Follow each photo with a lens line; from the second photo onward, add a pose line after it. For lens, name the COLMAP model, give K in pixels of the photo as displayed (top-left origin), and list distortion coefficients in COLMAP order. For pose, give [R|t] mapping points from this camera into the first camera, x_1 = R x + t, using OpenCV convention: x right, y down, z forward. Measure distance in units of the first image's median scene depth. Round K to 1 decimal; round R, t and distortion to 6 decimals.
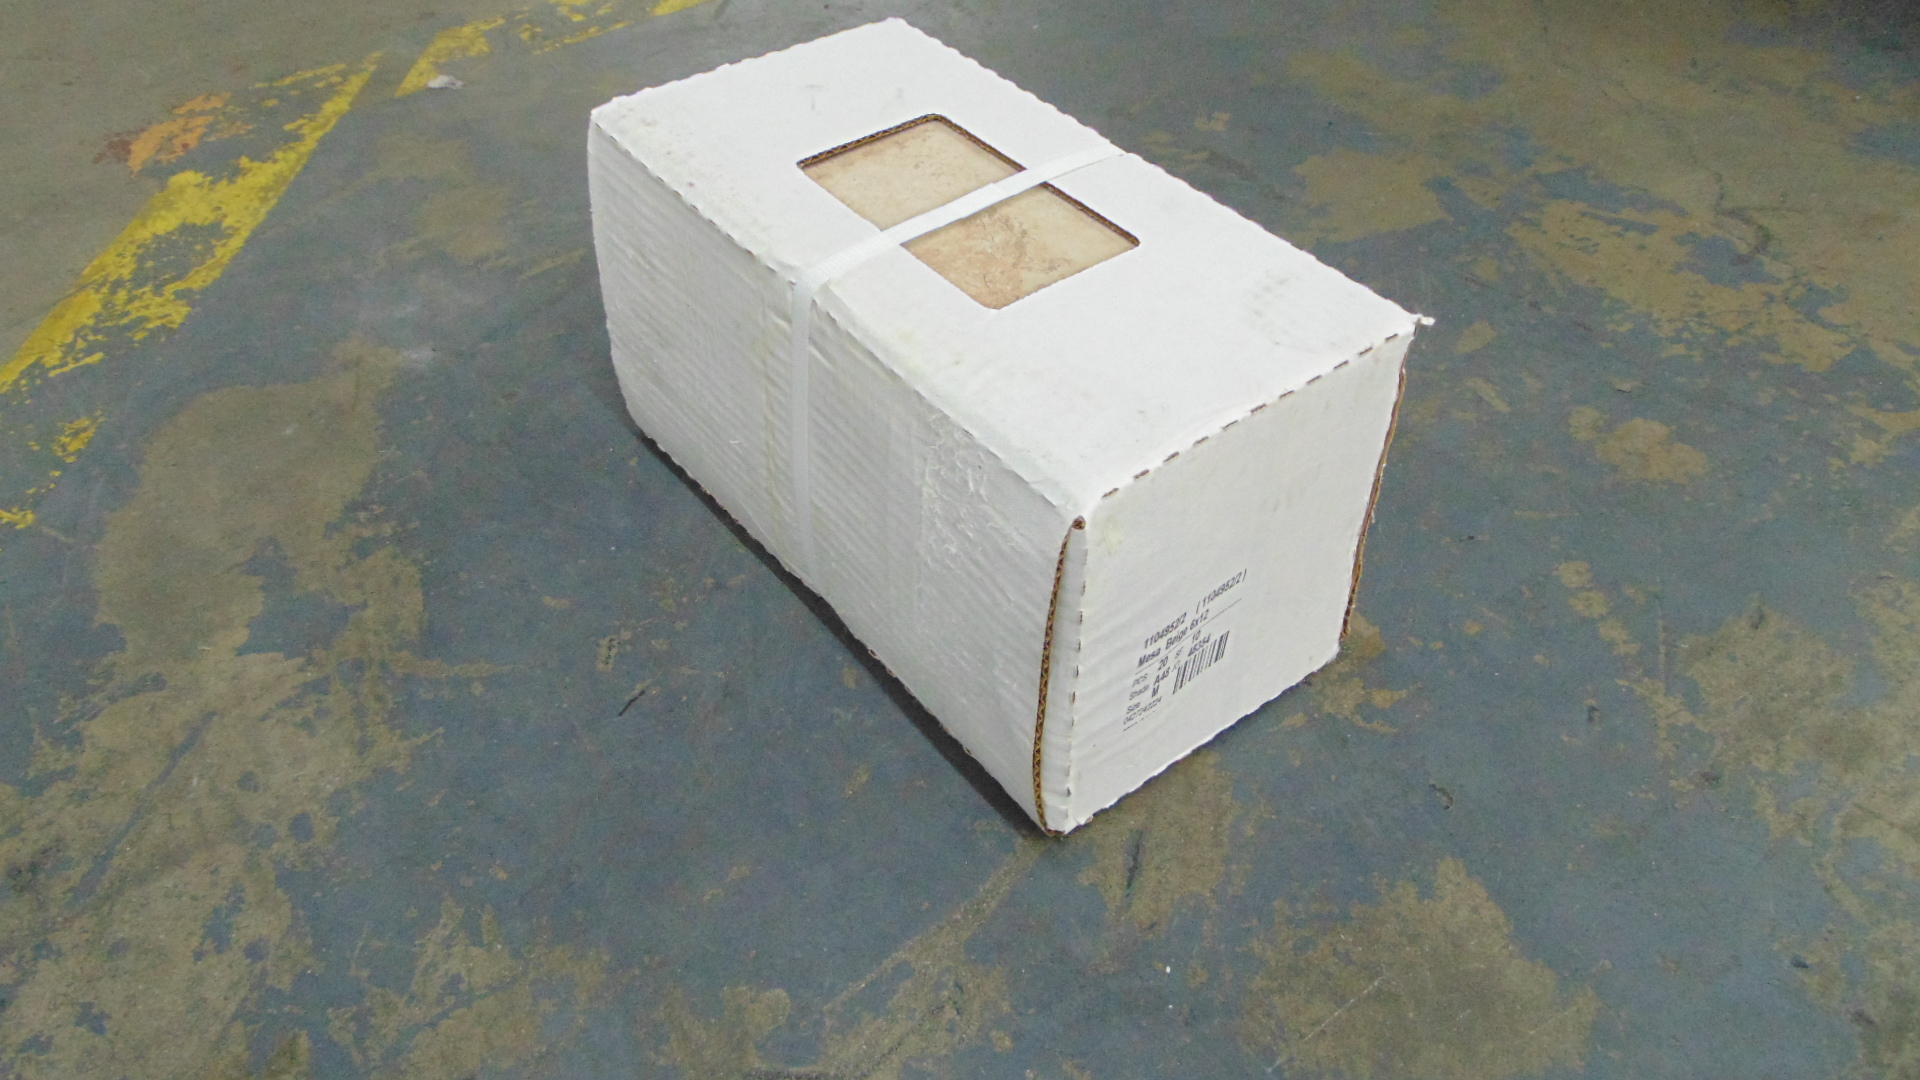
lens RADIAL K [[1430.0, 0, 943.7], [0, 1430.0, 546.4], [0, 0, 1]] dist [-0.027349, 0.056377]
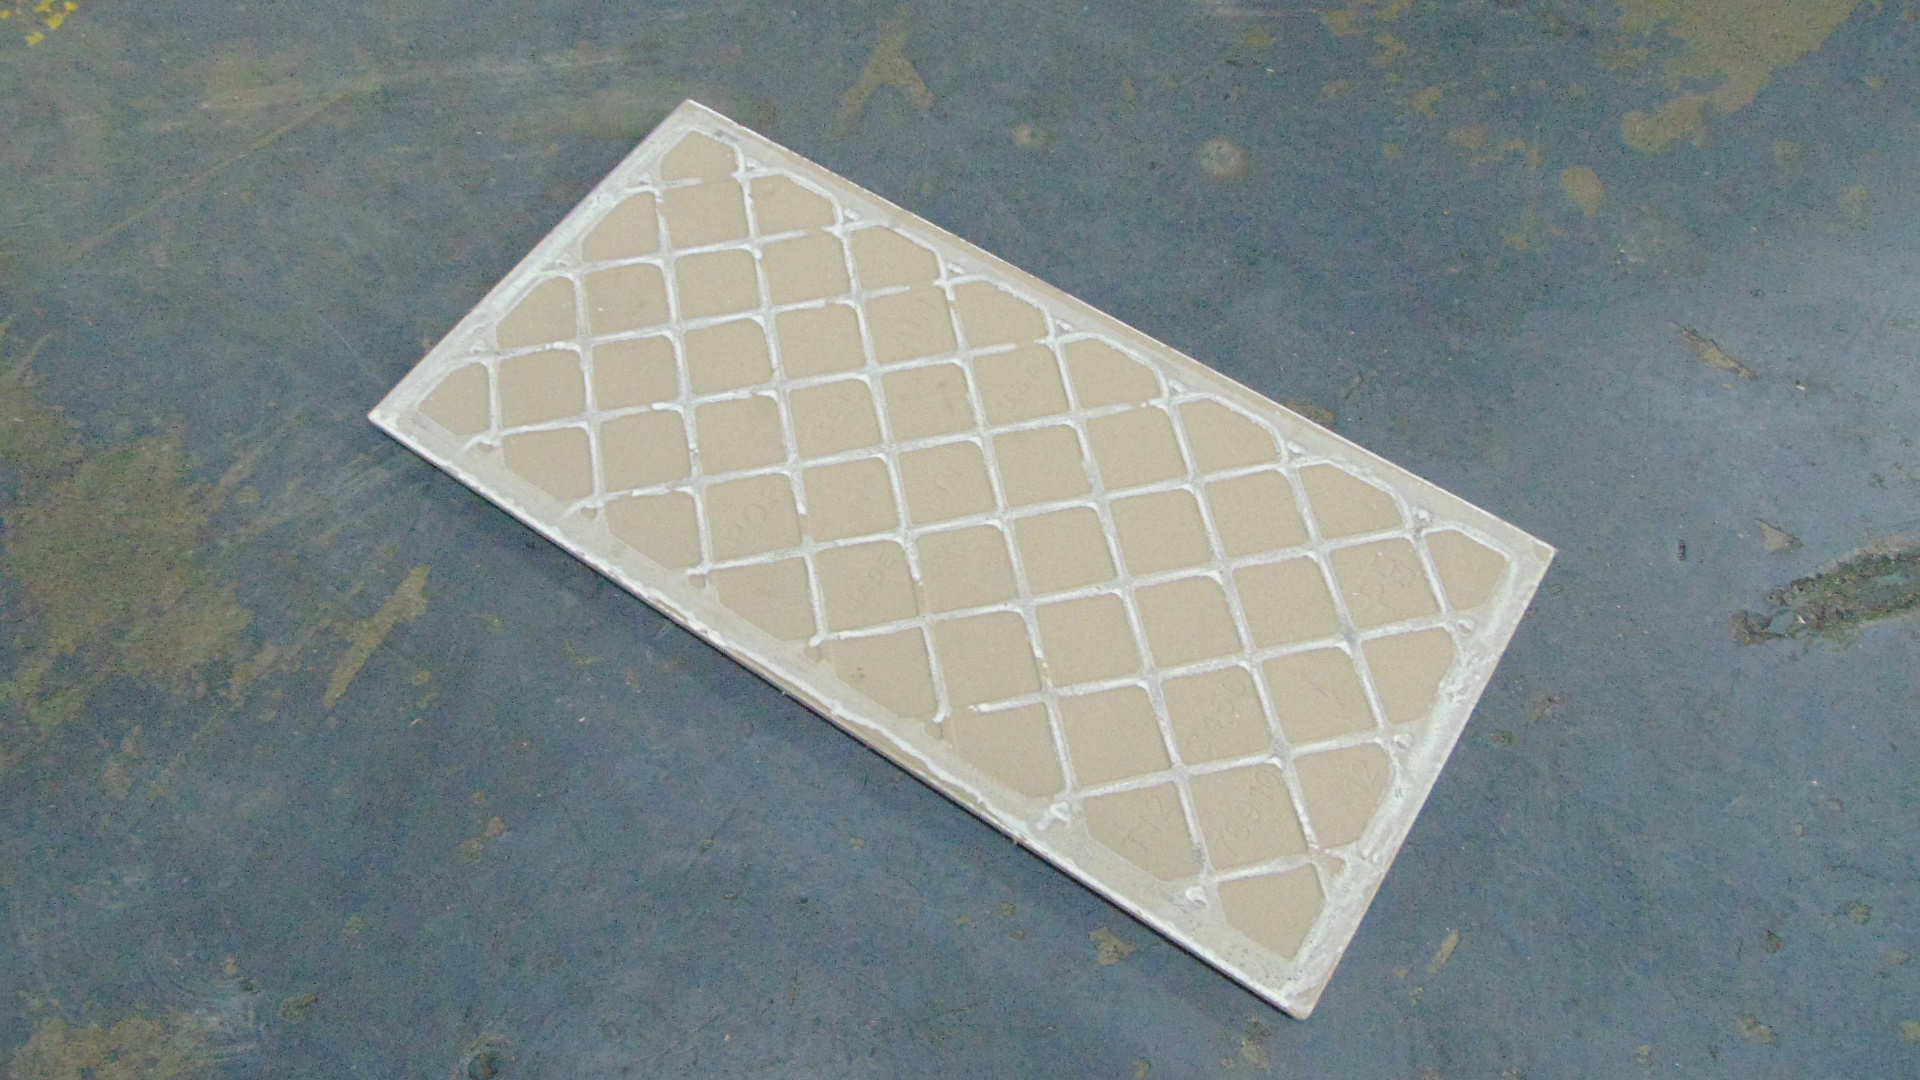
lens RADIAL K [[1430.0, 0, 966.1], [0, 1430.0, 564.6], [0, 0, 1]] dist [-0.027349, 0.056377]
pose [[0.926502, -0.335255, 0.170873, -0.228094], [0.266191, 0.904904, 0.332102, -0.444301], [-0.265963, -0.262208, 0.927637, 0.707741]]
